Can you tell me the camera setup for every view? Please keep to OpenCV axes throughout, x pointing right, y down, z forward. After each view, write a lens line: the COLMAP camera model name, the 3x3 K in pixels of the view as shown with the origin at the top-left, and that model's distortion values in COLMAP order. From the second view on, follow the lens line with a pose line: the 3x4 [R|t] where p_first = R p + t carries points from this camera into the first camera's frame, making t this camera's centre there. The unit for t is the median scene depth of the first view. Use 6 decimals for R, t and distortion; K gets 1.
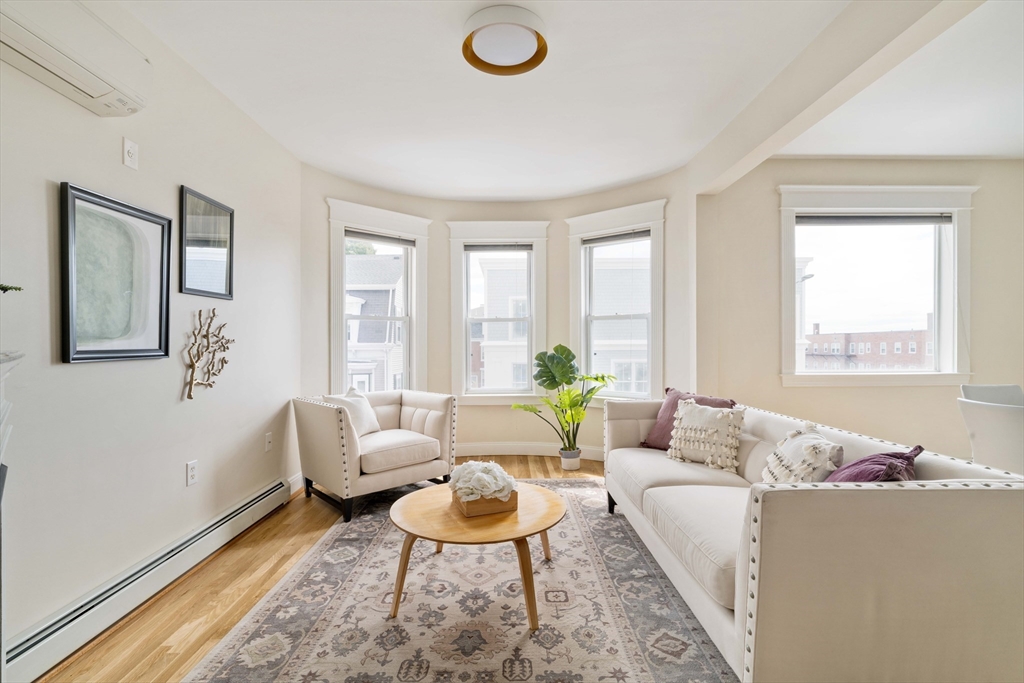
lens RADIAL K [[461.0, 0, 512.0], [0, 461.0, 341.5], [0, 0, 1]] dist [-0.000286, -0.000036]
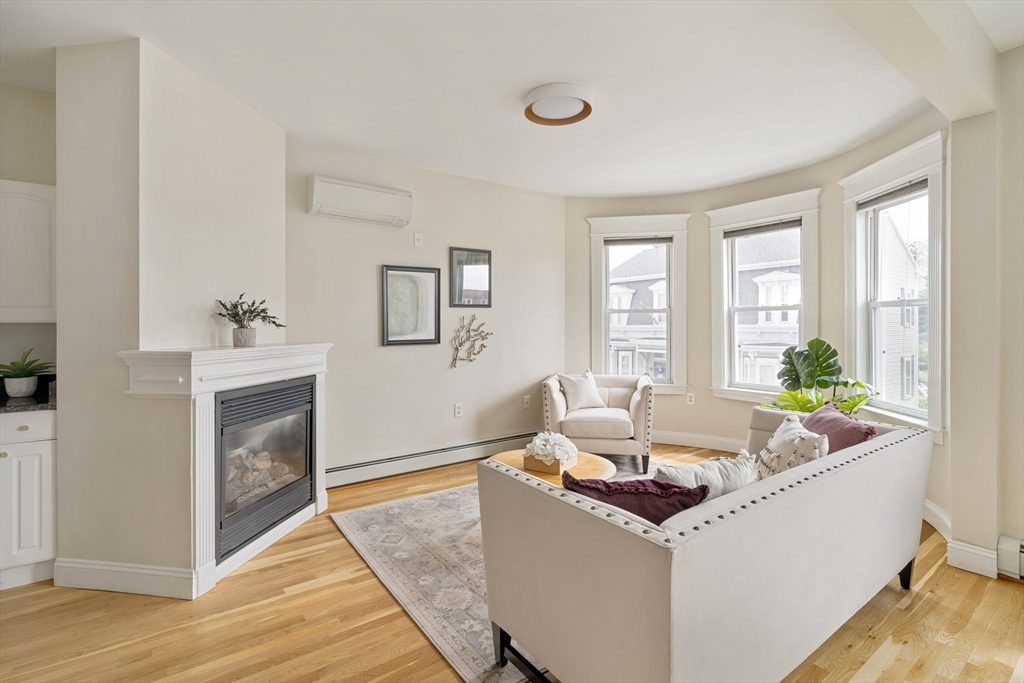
lens RADIAL K [[469.4, 0, 514.0], [0, 469.4, 321.7], [0, 0, 1]] dist [0.000558, 0.000013]
pose [[0.586692, -0.003019, -0.809804, 0.789269], [0.003961, 0.999992, -0.000858, -0.042400], [0.809800, -0.002704, 0.586699, 0.121214]]
